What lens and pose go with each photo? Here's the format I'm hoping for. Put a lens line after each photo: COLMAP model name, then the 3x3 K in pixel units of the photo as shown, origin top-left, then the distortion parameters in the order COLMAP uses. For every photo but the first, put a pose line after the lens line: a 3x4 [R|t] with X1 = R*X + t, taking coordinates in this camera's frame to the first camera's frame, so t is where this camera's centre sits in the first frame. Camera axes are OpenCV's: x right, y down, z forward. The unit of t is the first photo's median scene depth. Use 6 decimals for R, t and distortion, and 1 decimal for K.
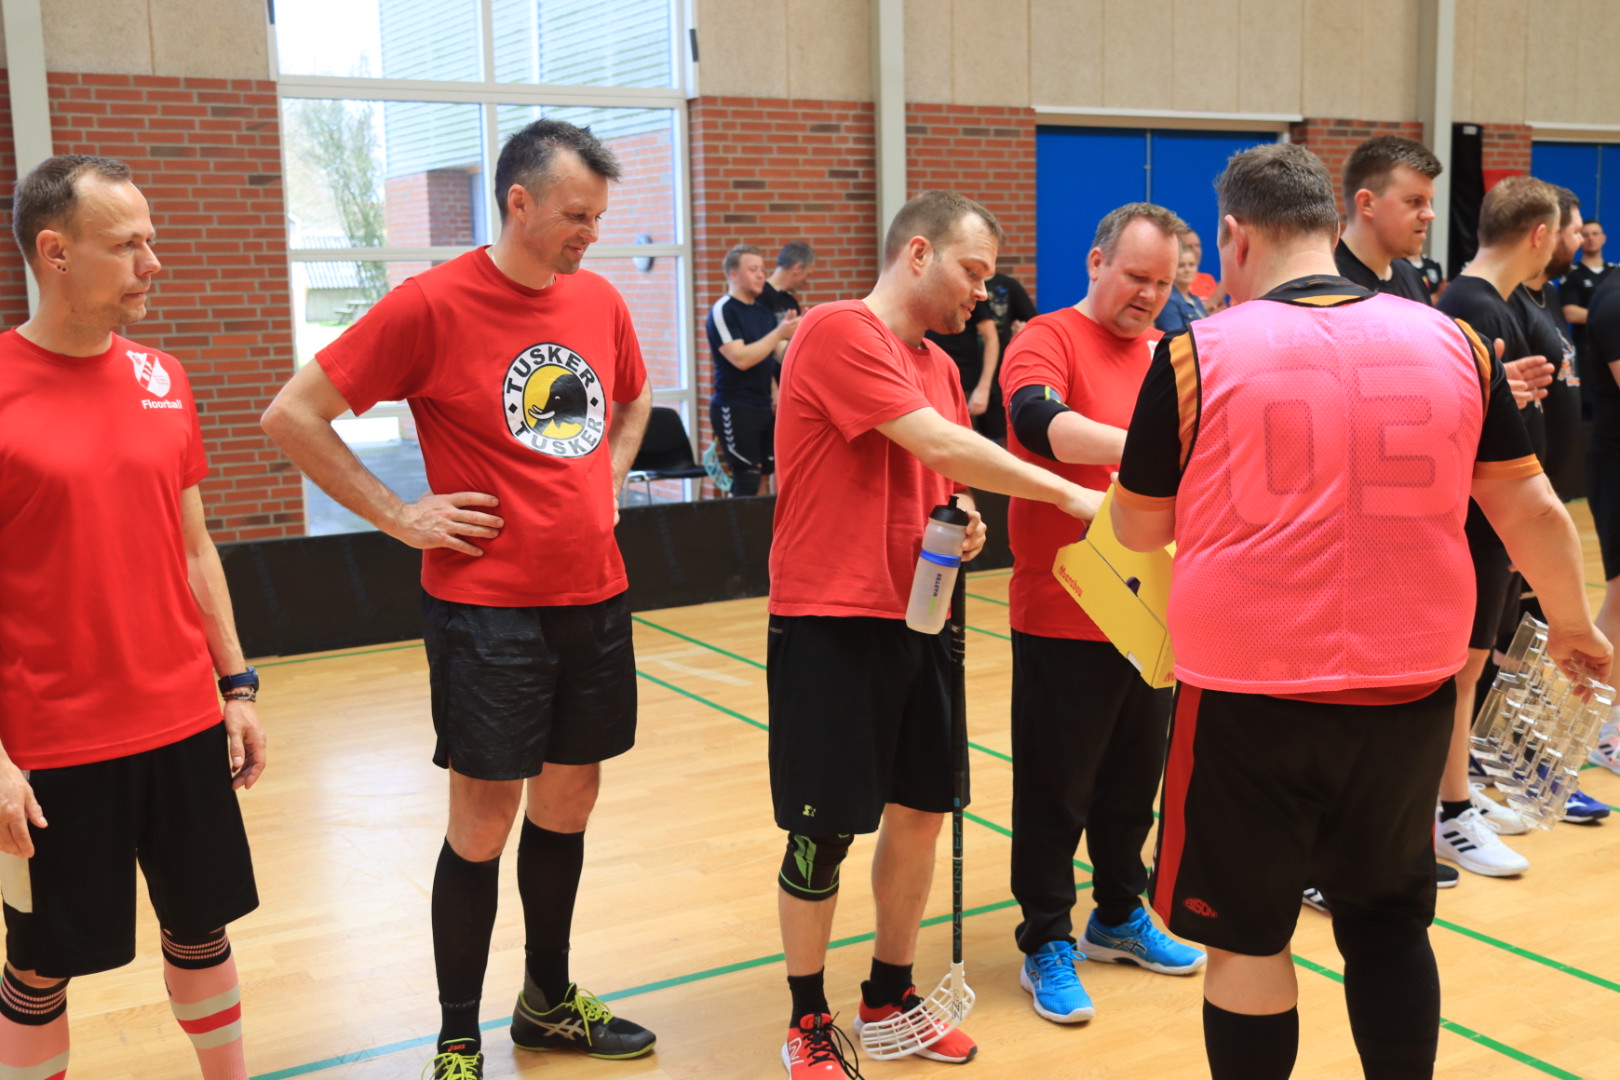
lens RADIAL K [[1795.3, 0, 803.7], [0, 1795.3, 535.8], [0, 0, 1]] dist [-0.005264, -0.005511]
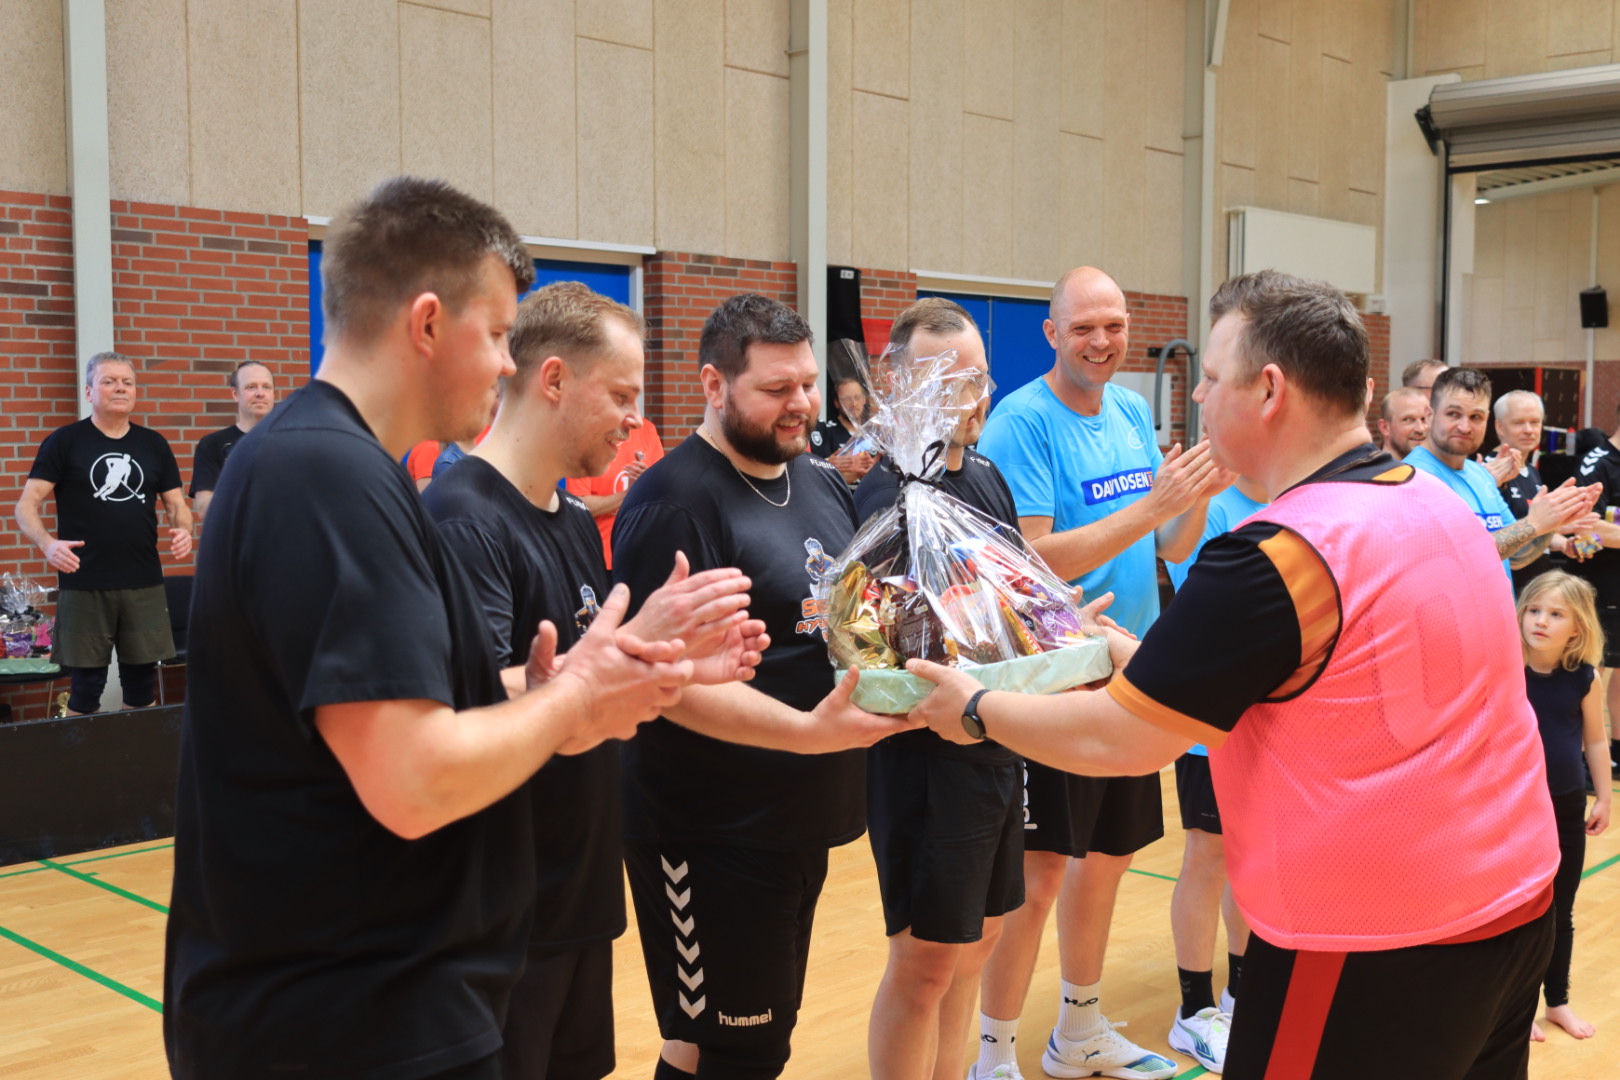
lens RADIAL K [[1778.7, 0, 816.0], [0, 1778.7, 538.8], [0, 0, 1]] dist [-0.014353, 0.011164]
pose [[0.958289, 0.002657, 0.285788, 0.123973], [0.019491, 0.997021, -0.074624, -0.035100], [-0.285135, 0.077081, 0.955383, 0.202016]]
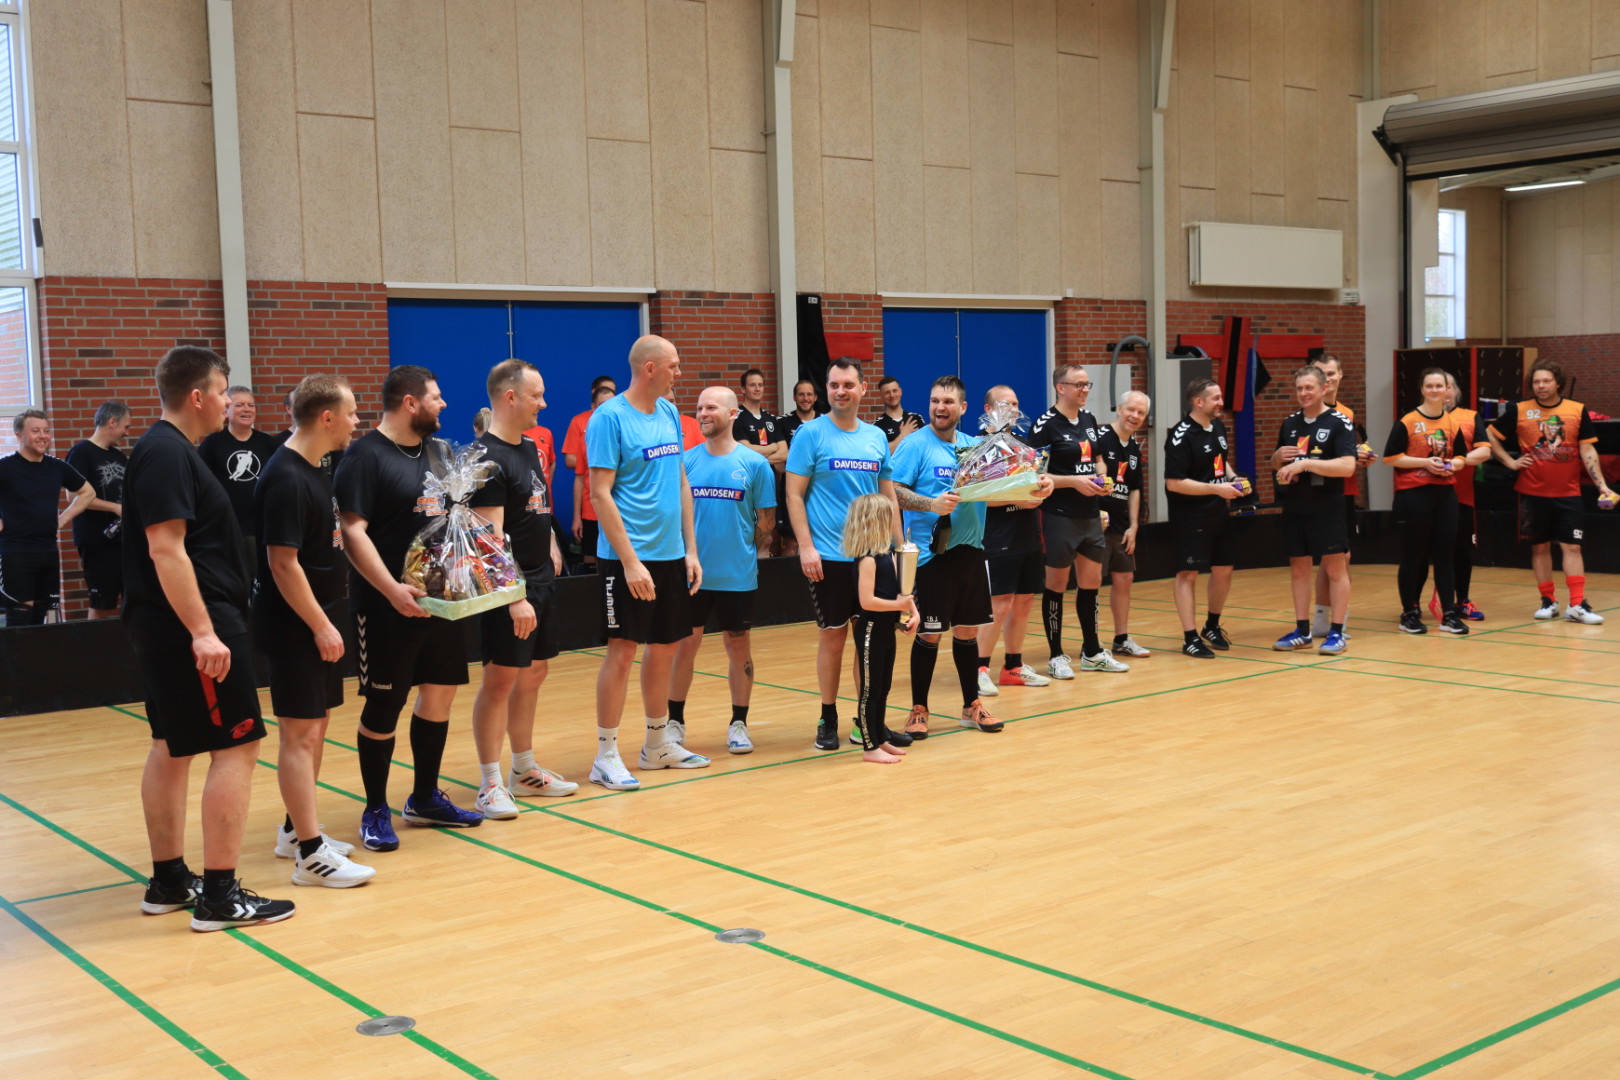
lens RADIAL K [[1793.4, 0, 840.1], [0, 1793.4, 542.2], [0, 0, 1]] dist [-0.017726, 0.007284]
pose [[0.987171, -0.017715, 0.158679, 0.237921], [0.028968, 0.997204, -0.068888, 0.014022], [-0.157015, 0.072601, 0.984924, -0.167237]]
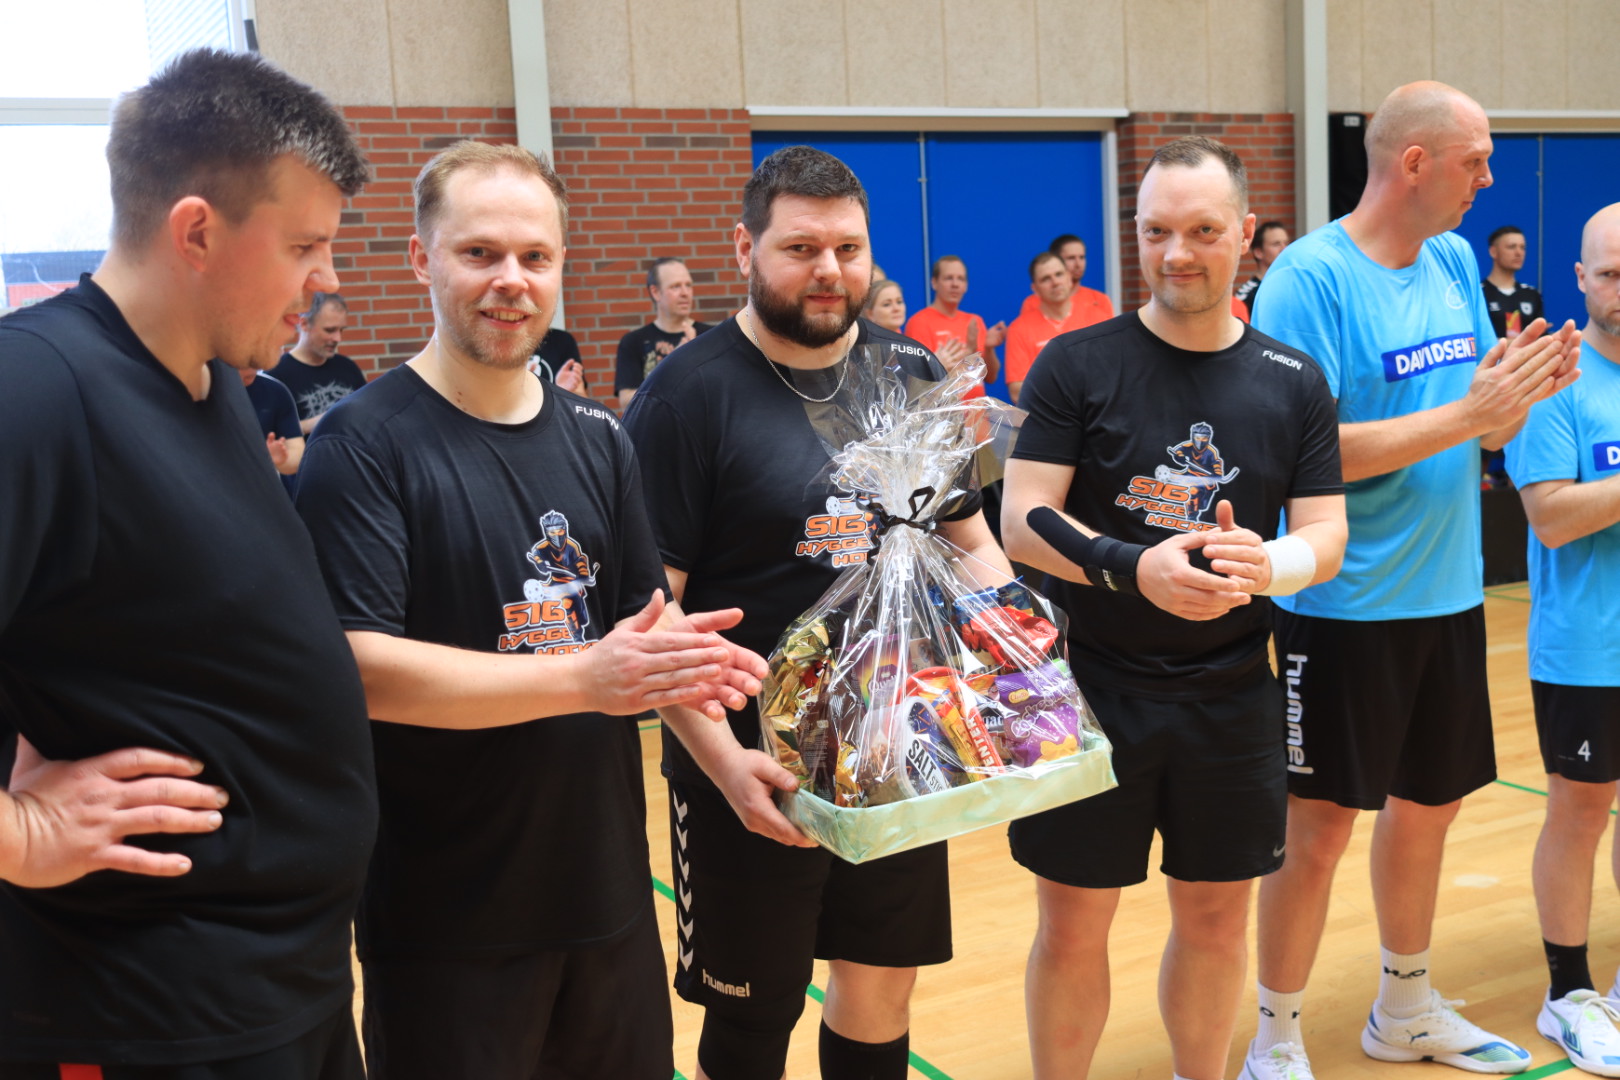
lens RADIAL K [[1795.3, 0, 803.7], [0, 1795.3, 535.8], [0, 0, 1]] dist [-0.005264, -0.005511]
pose [[0.998423, -0.022152, -0.051588, 0.194782], [0.021292, 0.999626, -0.017148, -0.038890], [0.051948, 0.016023, 0.998521, 0.226521]]
